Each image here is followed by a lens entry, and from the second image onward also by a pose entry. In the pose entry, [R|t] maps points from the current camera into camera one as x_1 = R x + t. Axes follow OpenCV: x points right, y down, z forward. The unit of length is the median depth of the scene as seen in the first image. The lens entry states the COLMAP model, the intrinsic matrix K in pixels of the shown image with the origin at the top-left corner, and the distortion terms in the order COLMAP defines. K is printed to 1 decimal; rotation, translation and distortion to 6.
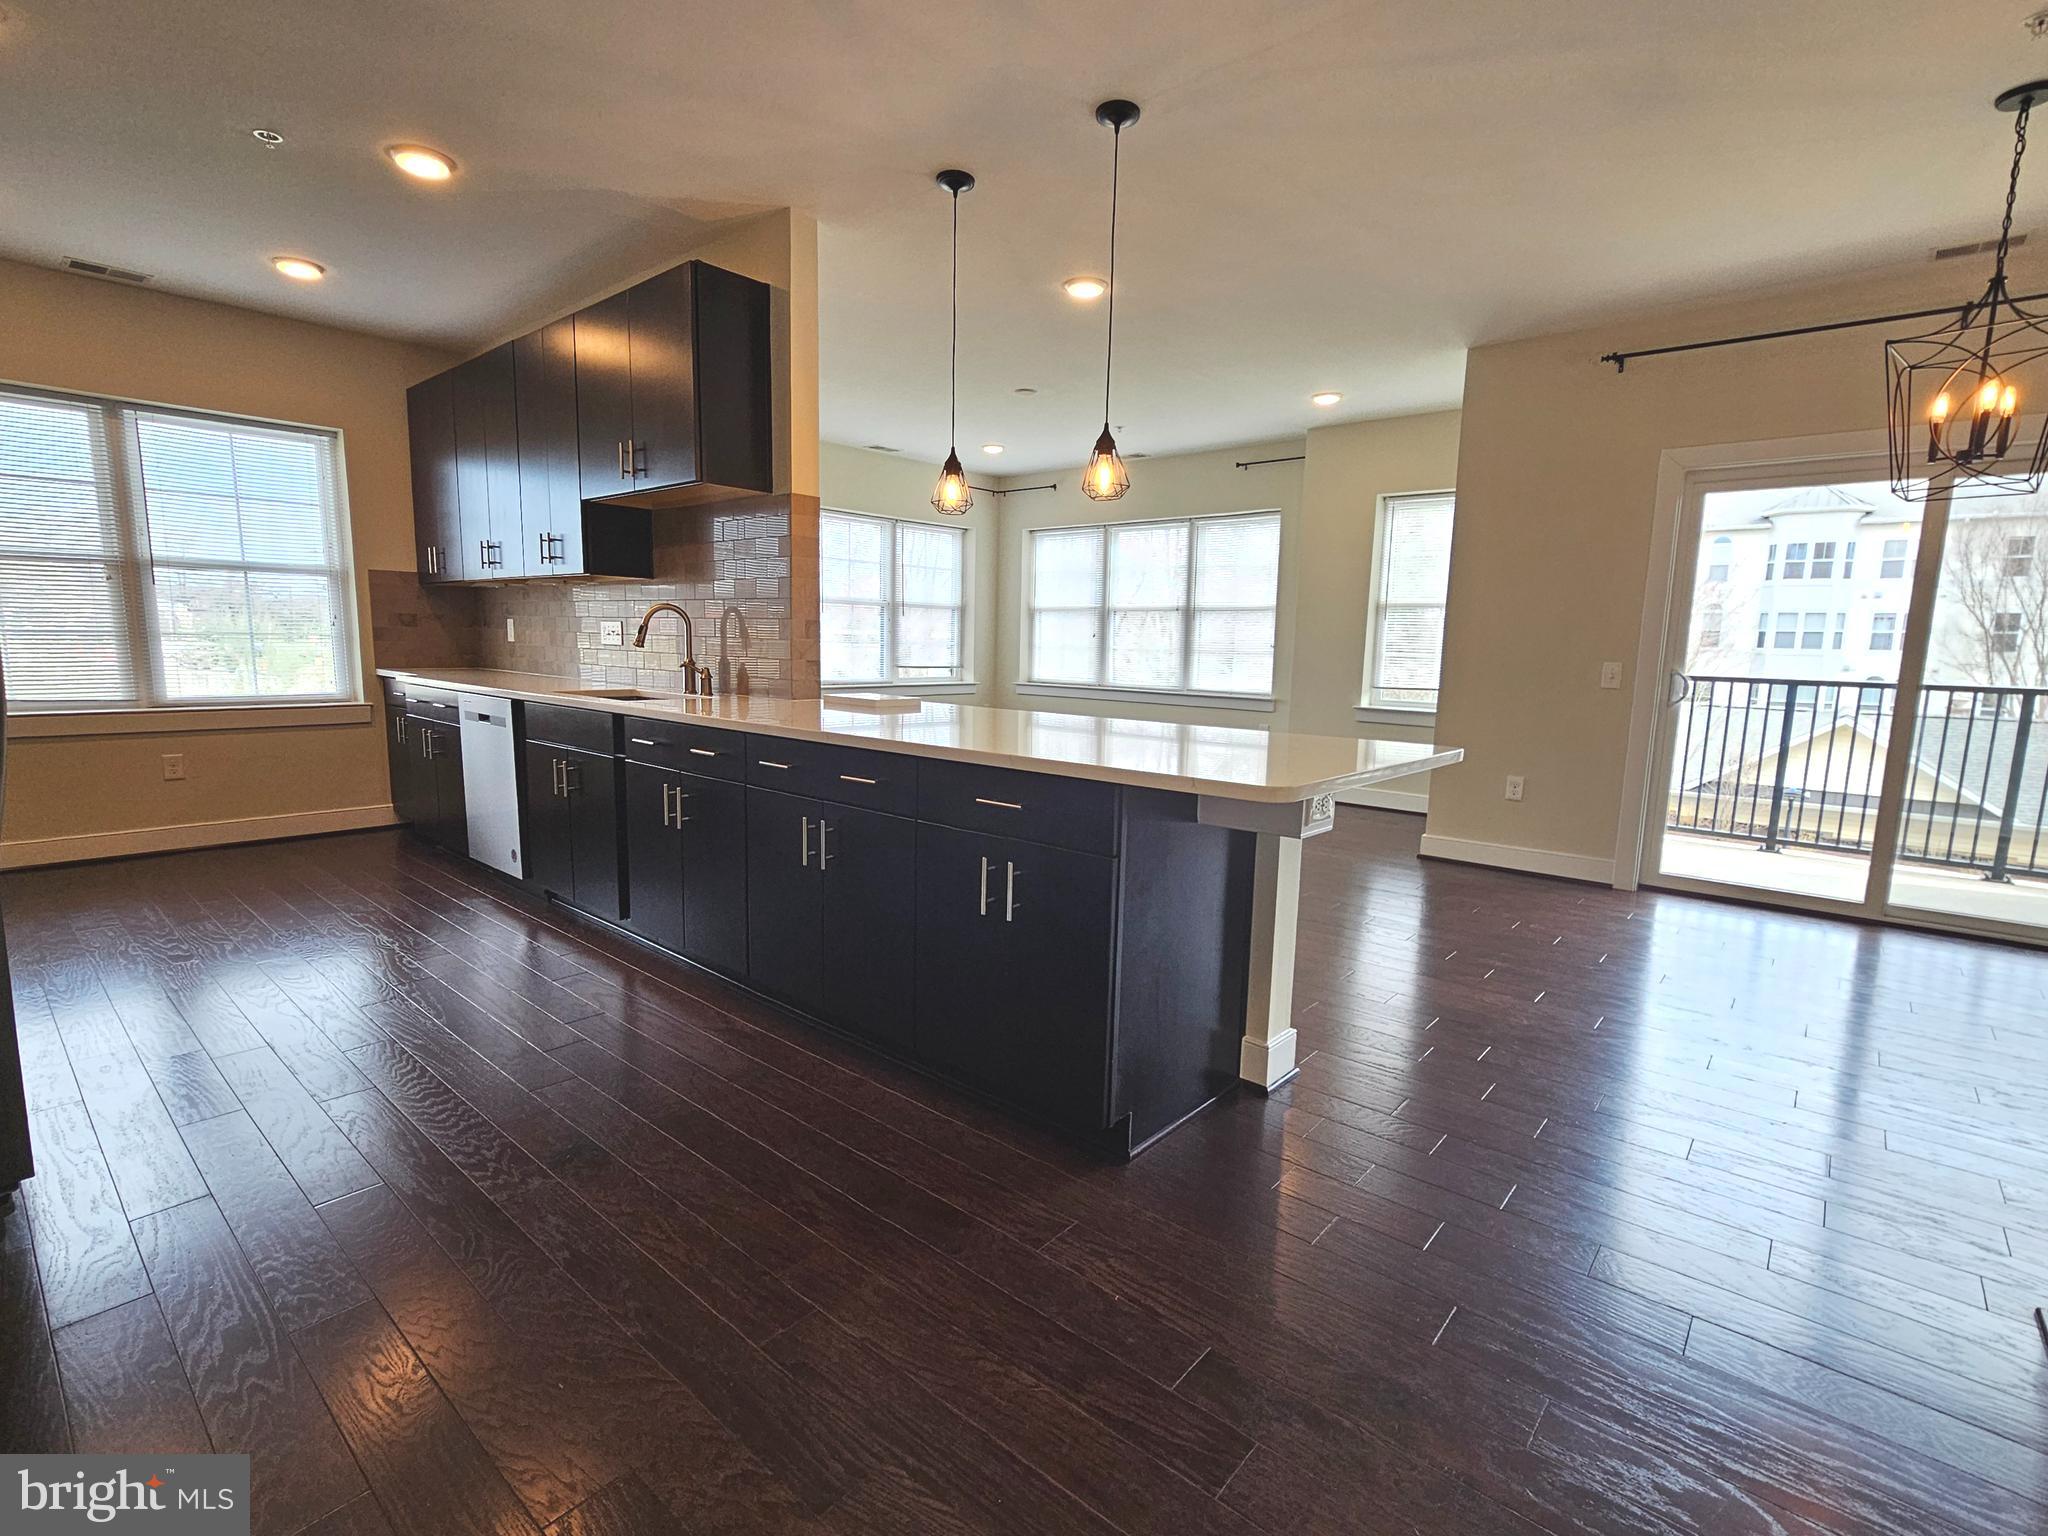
lens RADIAL K [[967.6, 0, 1020.0], [0, 967.6, 780.6], [0, 0, 1]] dist [0.000298, 0.000196]
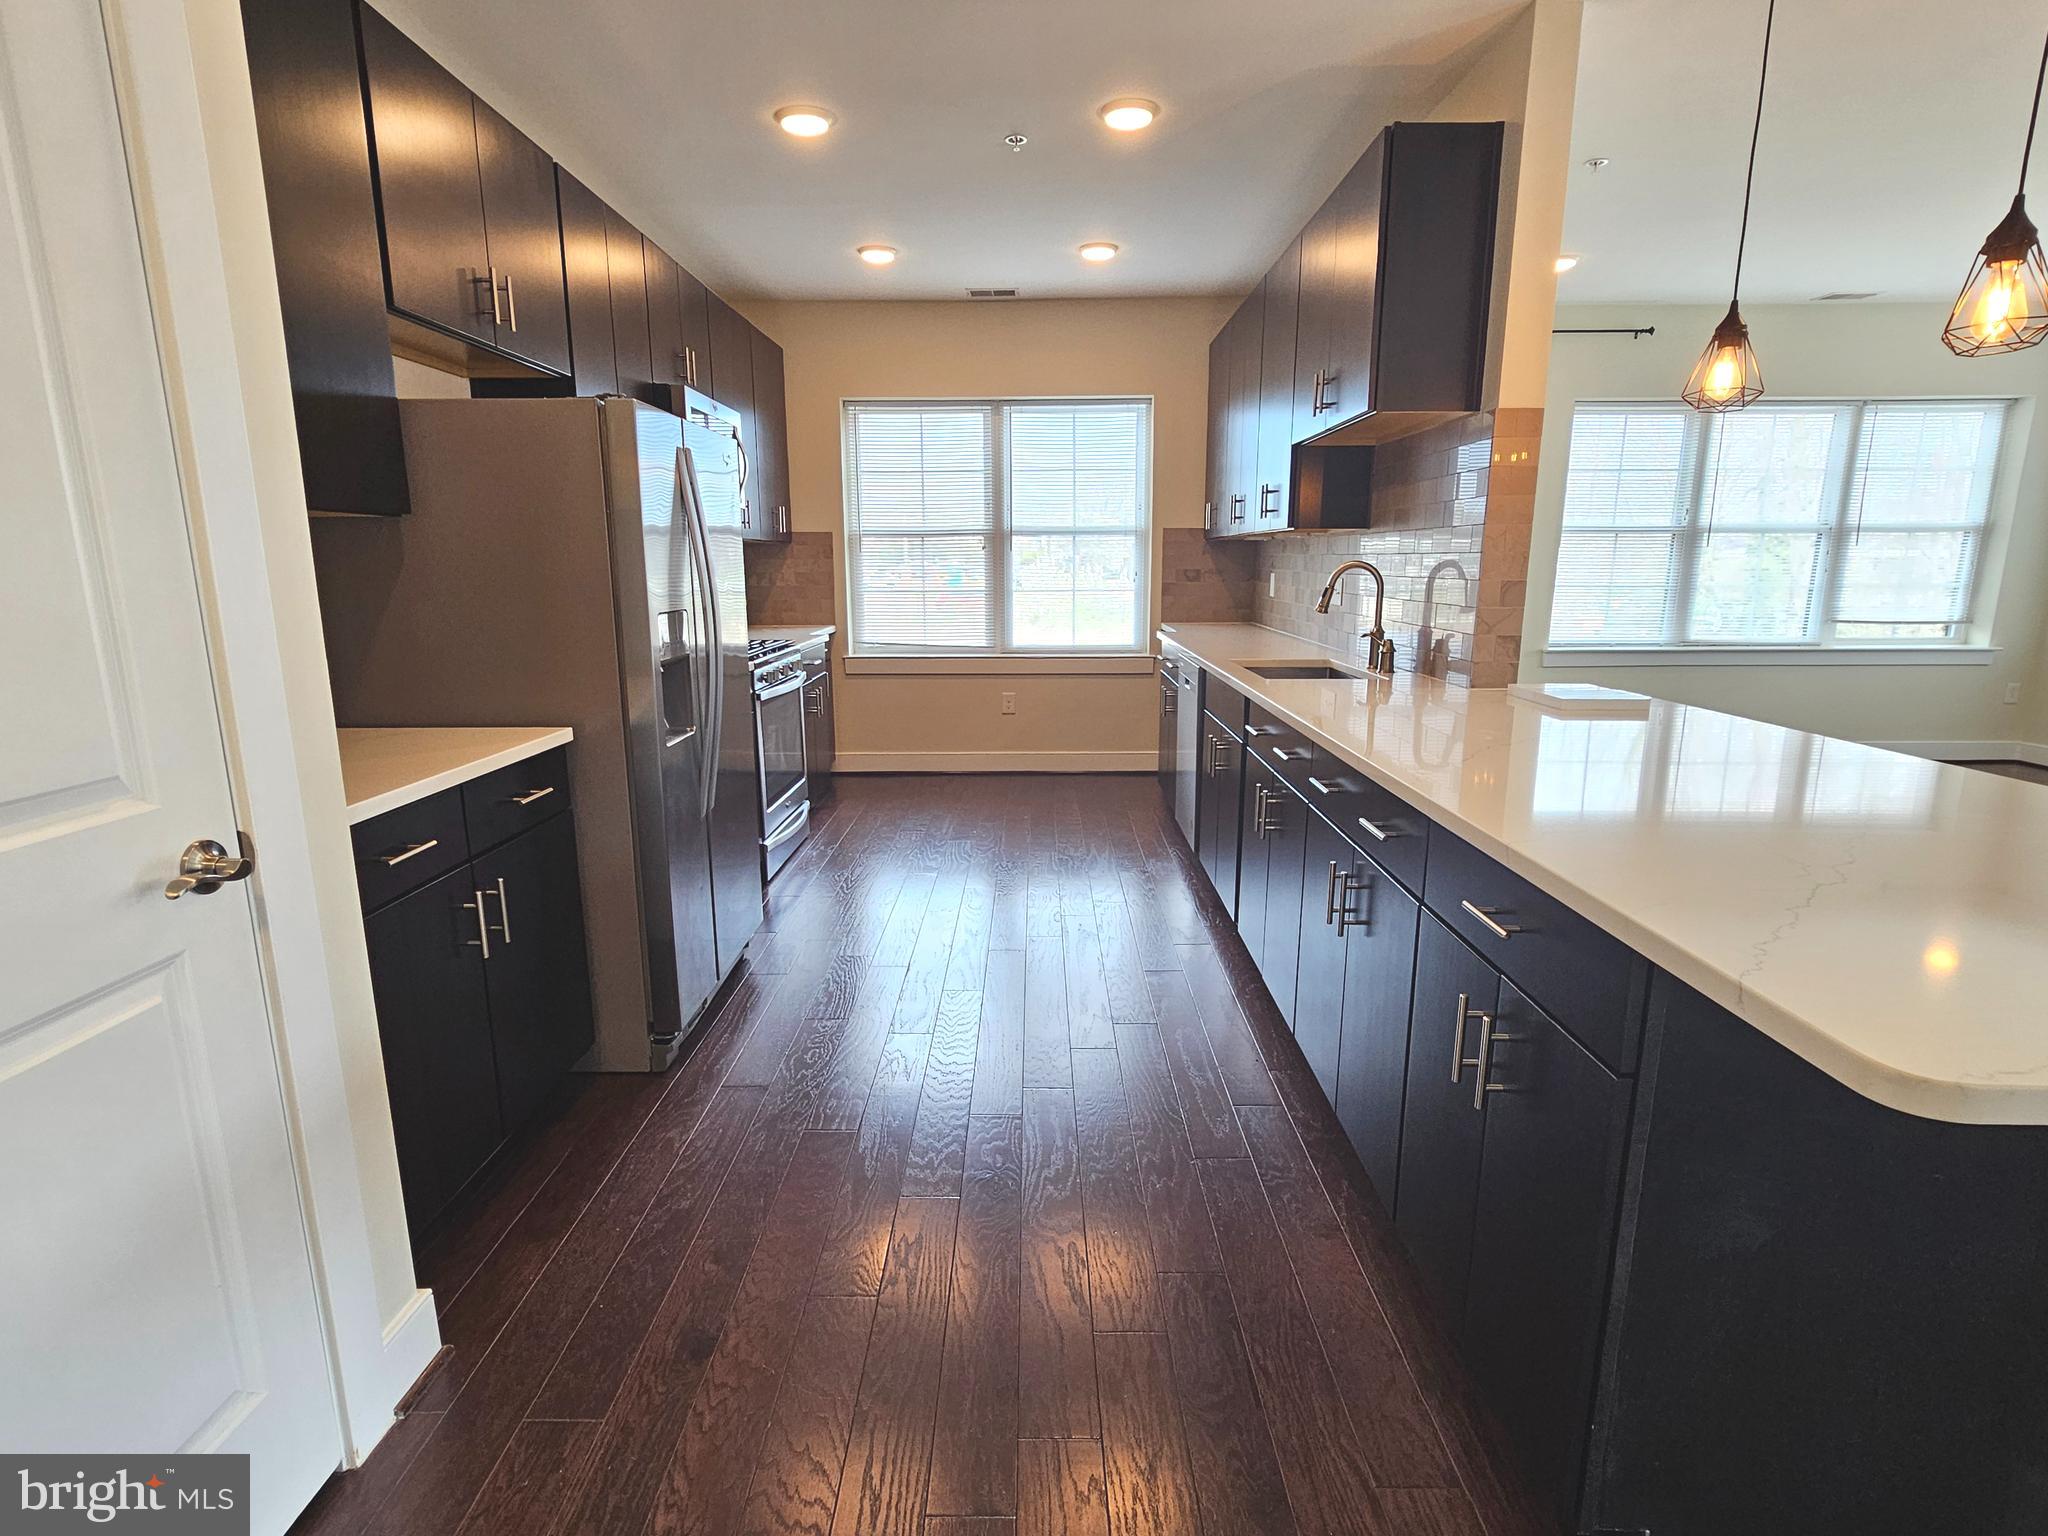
lens RADIAL K [[1039.6, 0, 1018.8], [0, 1039.6, 777.5], [0, 0, 1]] dist [-0.001301, 0.000779]
pose [[0.648030, 0.131759, -0.750132, 0.088858], [-0.091932, 0.991253, 0.094692, -0.034216], [0.756046, 0.007598, 0.654474, 0.118714]]
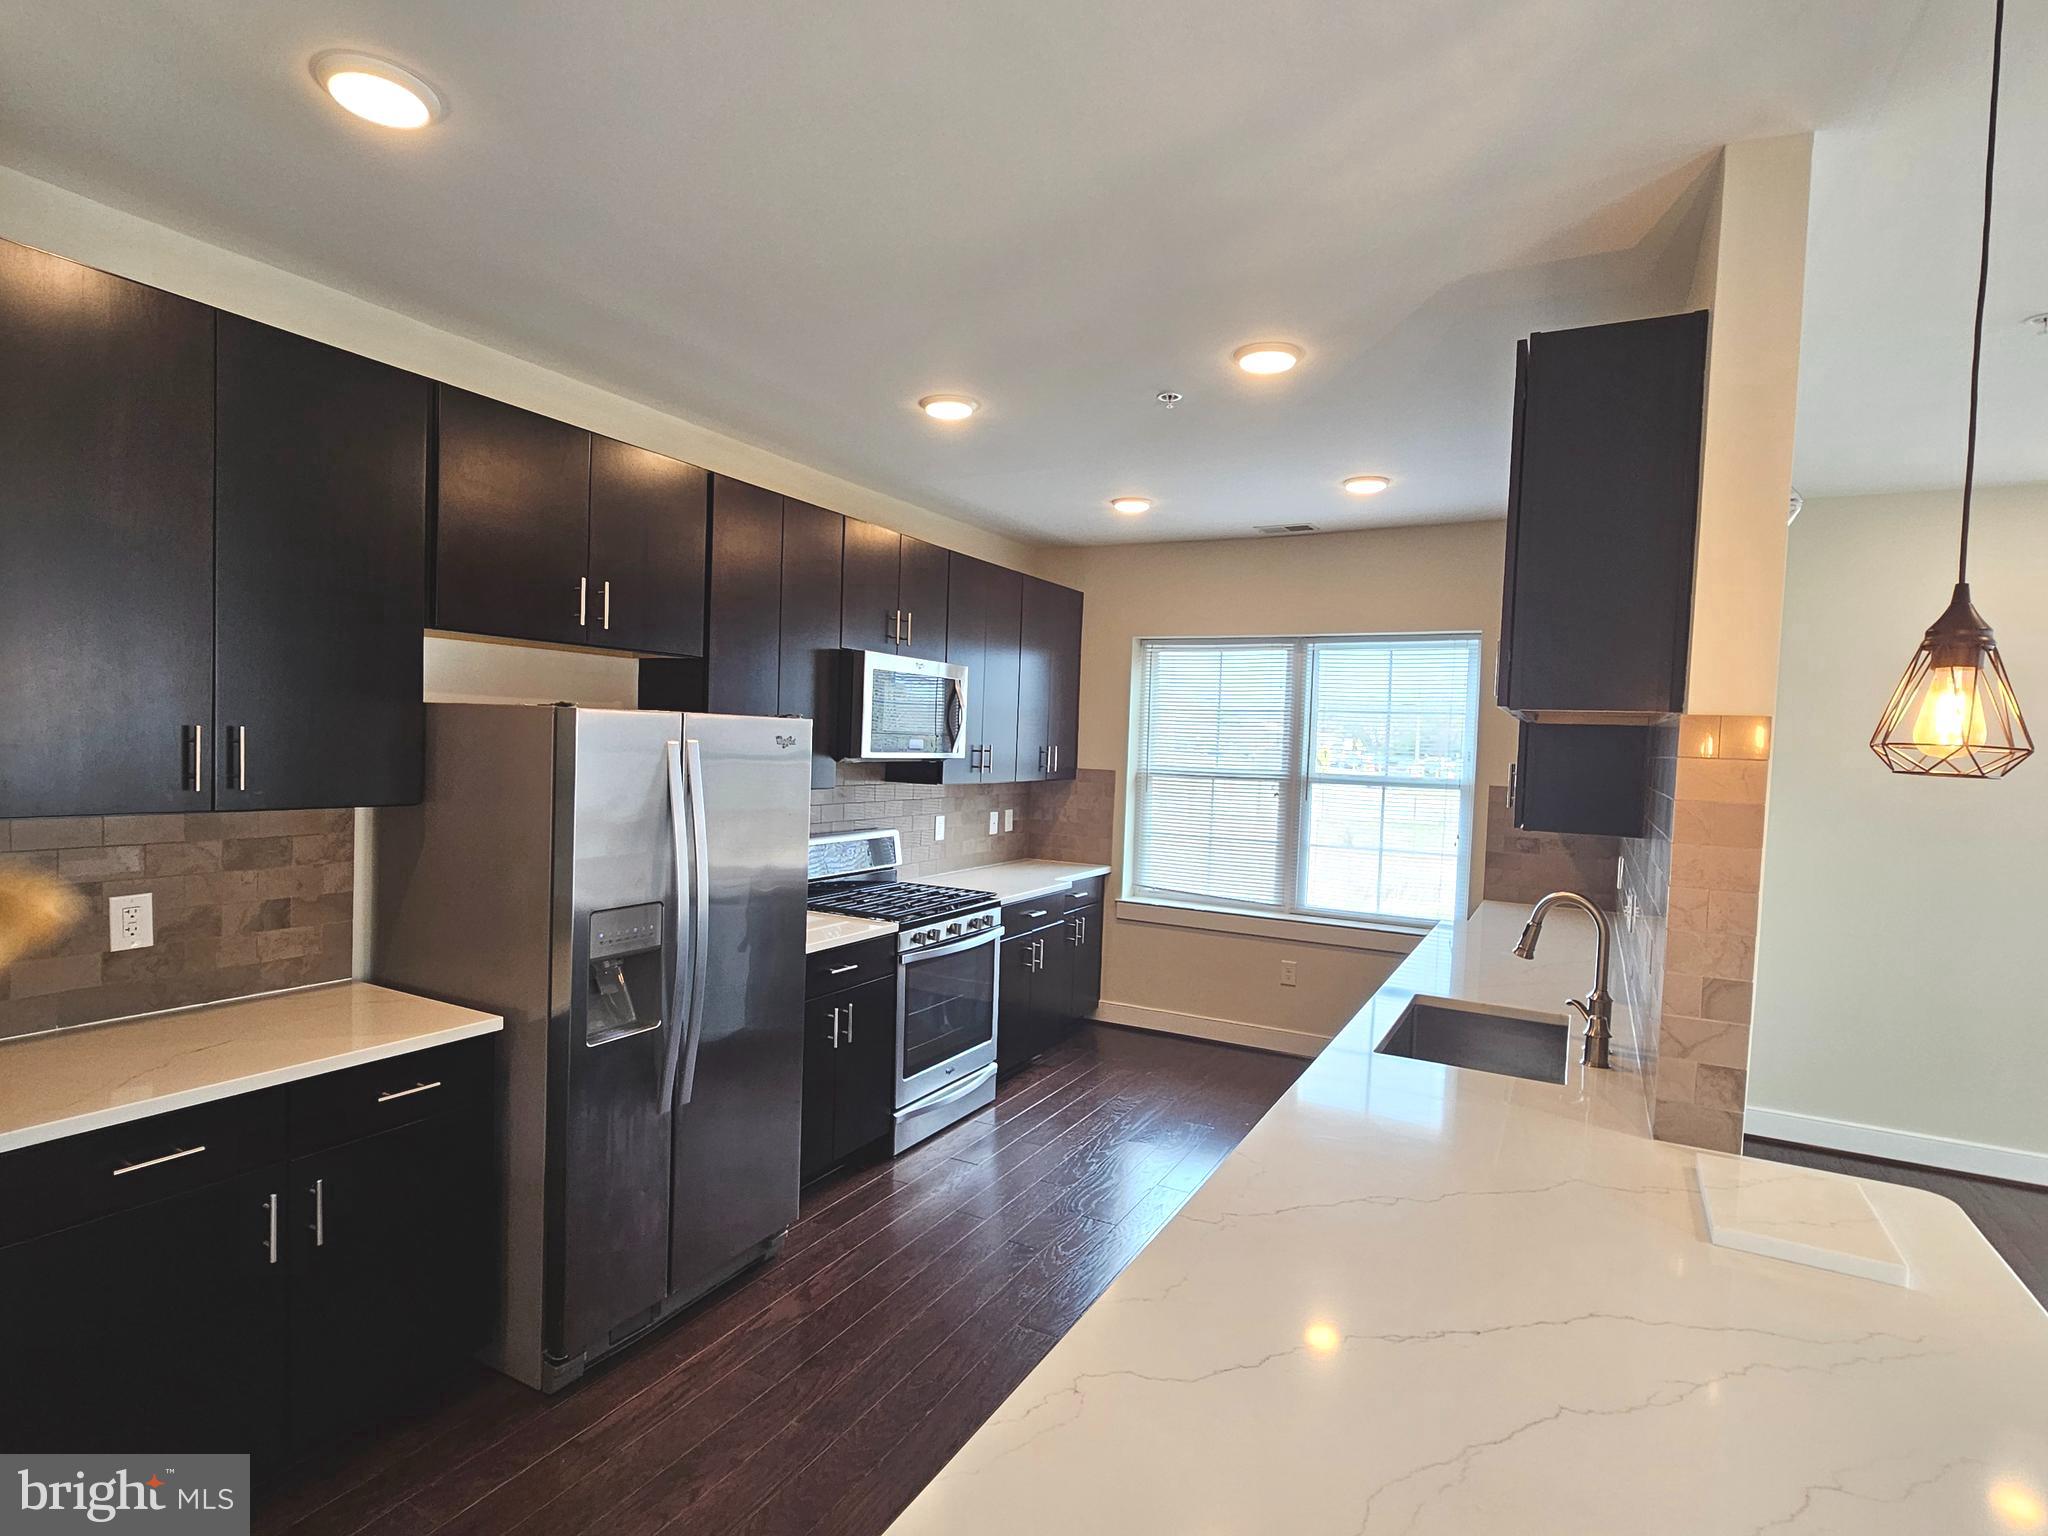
lens RADIAL K [[1039.6, 0, 1019.9], [0, 1039.6, 781.6], [0, 0, 1]] dist [-0.001301, 0.000779]
pose [[0.218595, 0.026393, -0.975459, 0.109516], [-0.171542, 0.985106, -0.011788, -0.114376], [0.960619, 0.169909, 0.219867, 0.325727]]
